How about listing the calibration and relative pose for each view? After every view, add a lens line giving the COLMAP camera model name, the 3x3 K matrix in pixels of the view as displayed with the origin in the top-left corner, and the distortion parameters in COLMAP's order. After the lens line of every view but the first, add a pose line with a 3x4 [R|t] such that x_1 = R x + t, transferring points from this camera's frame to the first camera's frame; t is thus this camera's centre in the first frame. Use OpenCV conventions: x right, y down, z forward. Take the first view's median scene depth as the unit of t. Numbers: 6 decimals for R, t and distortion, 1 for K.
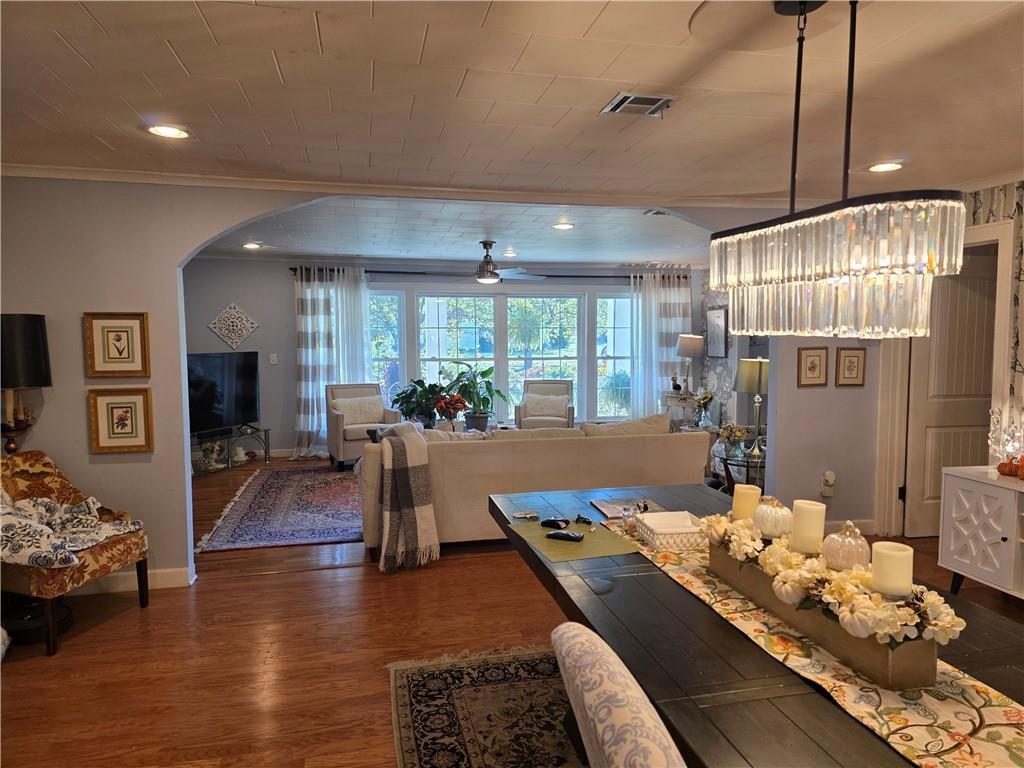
lens RADIAL K [[697.1, 0, 519.0], [0, 697.1, 378.0], [0, 0, 1]] dist [0.052631, -0.041792]
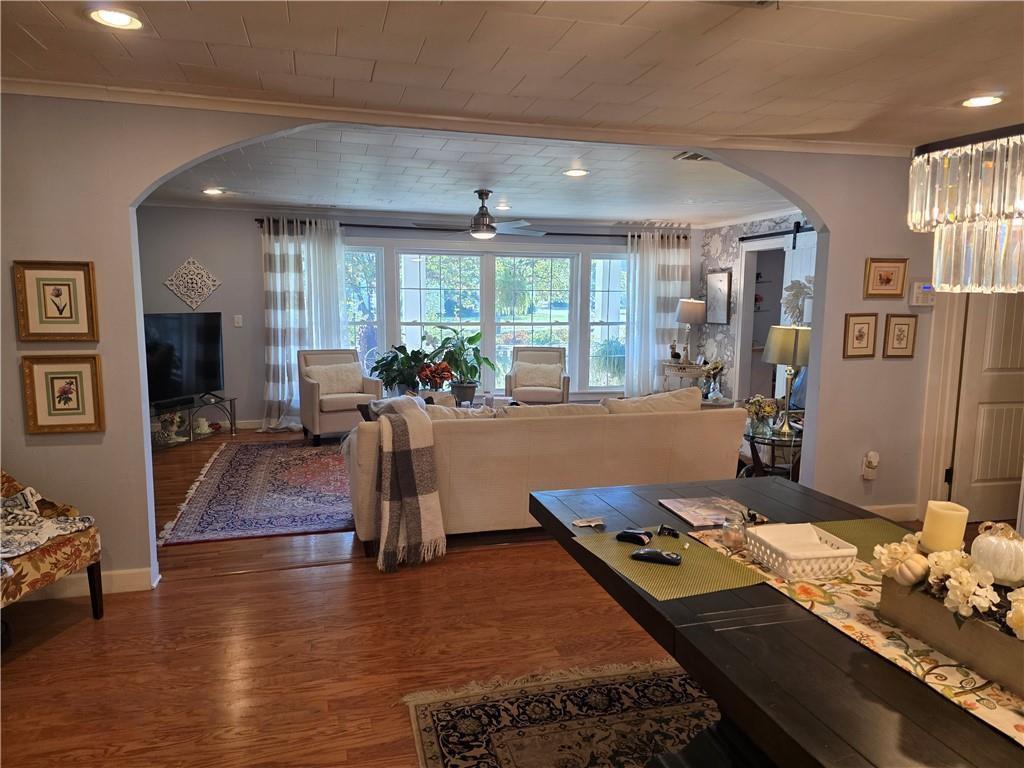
lens RADIAL K [[697.1, 0, 508.8], [0, 697.1, 381.9], [0, 0, 1]] dist [0.052631, -0.041792]
pose [[0.999045, 0.006440, 0.043225, -0.062416], [-0.008844, 0.998410, 0.055664, -0.003160], [-0.042798, -0.055993, 0.997513, 0.119876]]
